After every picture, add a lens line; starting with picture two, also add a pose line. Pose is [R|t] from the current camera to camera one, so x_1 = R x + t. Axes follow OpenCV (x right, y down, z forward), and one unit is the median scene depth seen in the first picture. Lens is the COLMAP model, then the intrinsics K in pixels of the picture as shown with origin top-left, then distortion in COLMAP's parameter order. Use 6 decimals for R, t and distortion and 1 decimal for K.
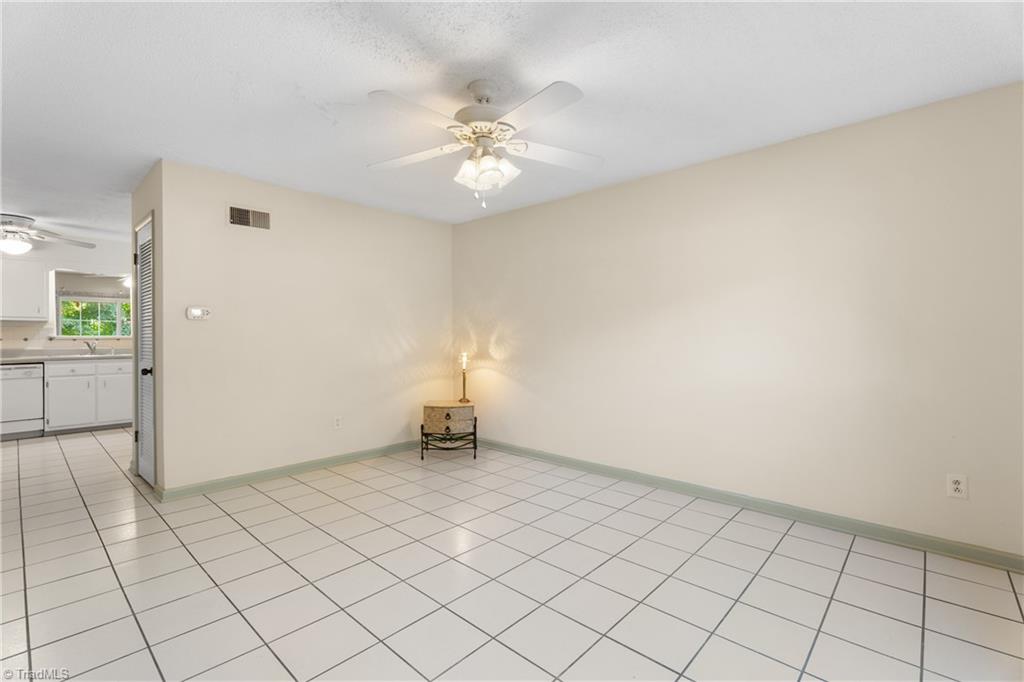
lens RADIAL K [[452.7, 0, 507.2], [0, 452.7, 338.5], [0, 0, 1]] dist [-0.002206, -0.001035]
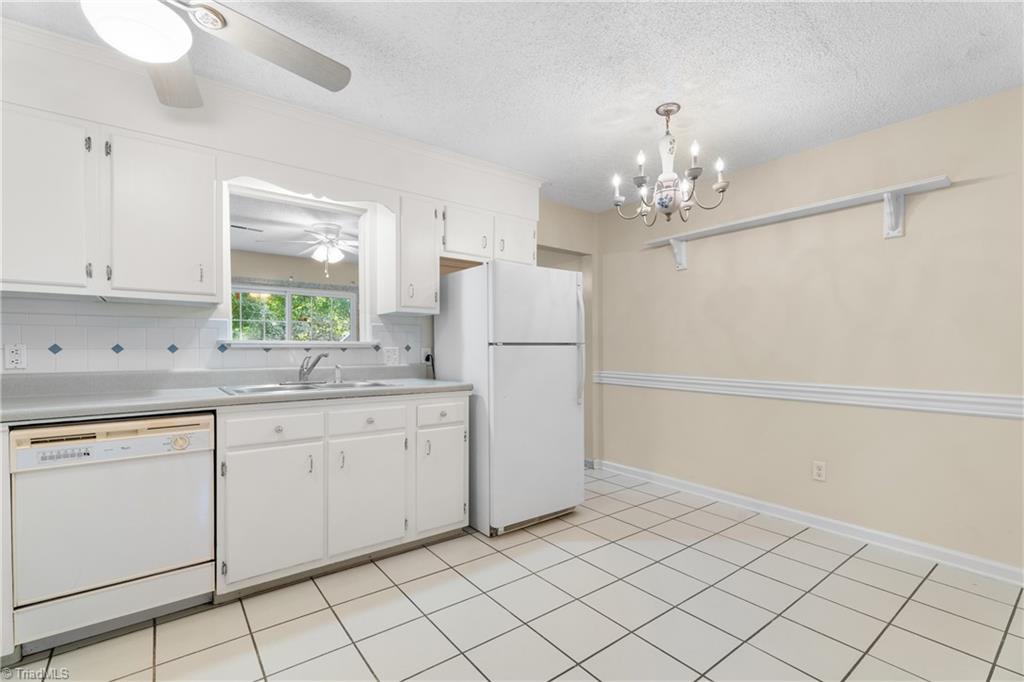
lens RADIAL K [[462.8, 0, 513.9], [0, 462.8, 346.3], [0, 0, 1]] dist [0.004339, 0.000600]
pose [[0.987535, 0.006383, -0.157273, -0.715346], [-0.006322, 0.999980, 0.000884, -0.002286], [0.157275, 0.000122, 0.987555, 0.651905]]
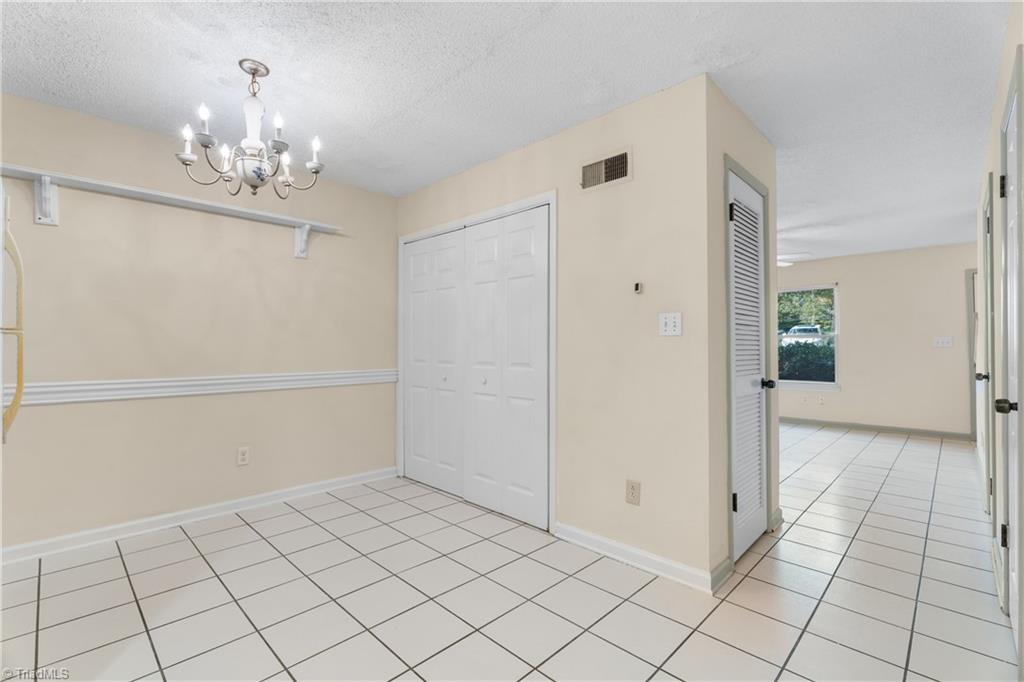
lens RADIAL K [[448.8, 0, 508.4], [0, 448.8, 341.6], [0, 0, 1]] dist [0.000520, 0.000007]
pose [[0.020367, 0.012128, 0.999719, -1.002164], [-0.004341, 0.999918, -0.012042, 0.002387], [-0.999783, -0.004095, 0.020418, 0.892869]]
